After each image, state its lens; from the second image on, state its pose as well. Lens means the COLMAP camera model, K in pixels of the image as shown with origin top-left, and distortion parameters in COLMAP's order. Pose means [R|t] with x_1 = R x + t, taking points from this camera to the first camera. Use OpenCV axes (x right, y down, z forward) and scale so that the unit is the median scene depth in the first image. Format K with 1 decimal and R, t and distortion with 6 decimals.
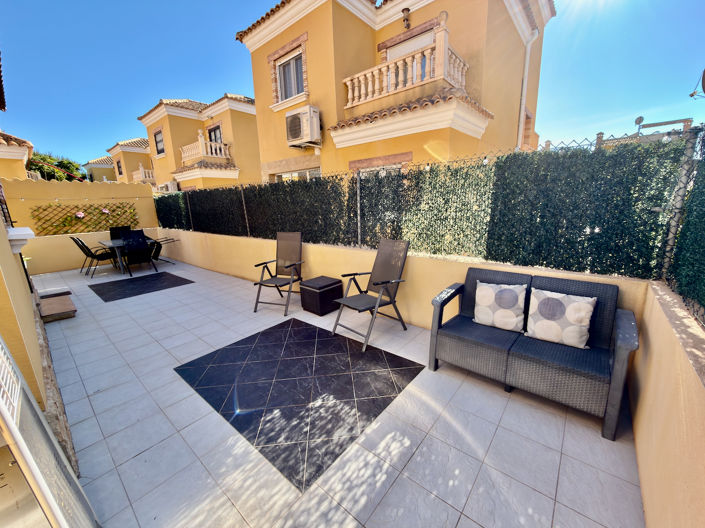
lens RADIAL K [[280.2, 0, 352.5], [0, 280.2, 264.0], [0, 0, 1]] dist [0.000260, 0.000277]
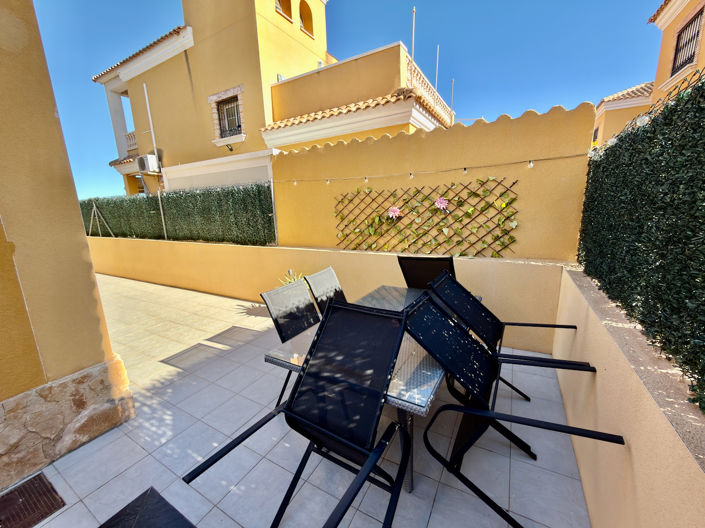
lens RADIAL K [[280.2, 0, 352.5], [0, 280.2, 264.0], [0, 0, 1]] dist [0.000260, 0.000277]
pose [[0.182951, 0.227004, -0.956555, -0.568014], [-0.183419, 0.963775, 0.193636, -0.178161], [0.965861, 0.140024, 0.217960, 0.889942]]
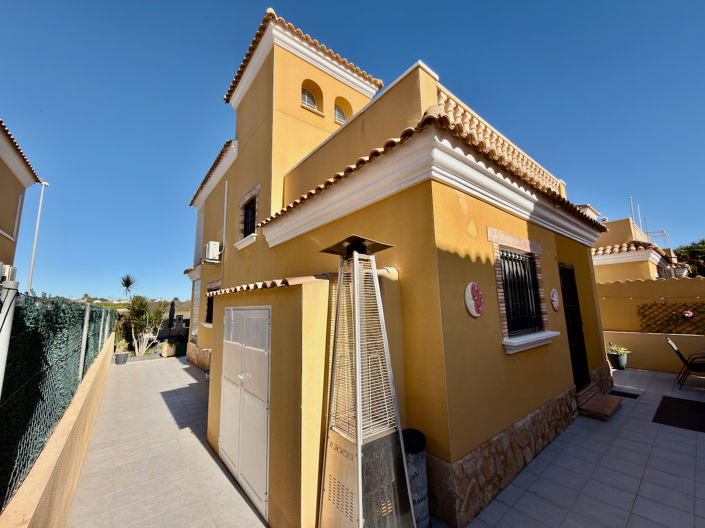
lens RADIAL K [[280.2, 0, 352.5], [0, 280.2, 264.0], [0, 0, 1]] dist [0.000260, 0.000277]
pose [[-0.192342, -0.108996, -0.975256, 0.139633], [-0.181517, 0.980615, -0.073795, -0.073705], [0.964394, 0.162831, -0.208398, 0.126403]]
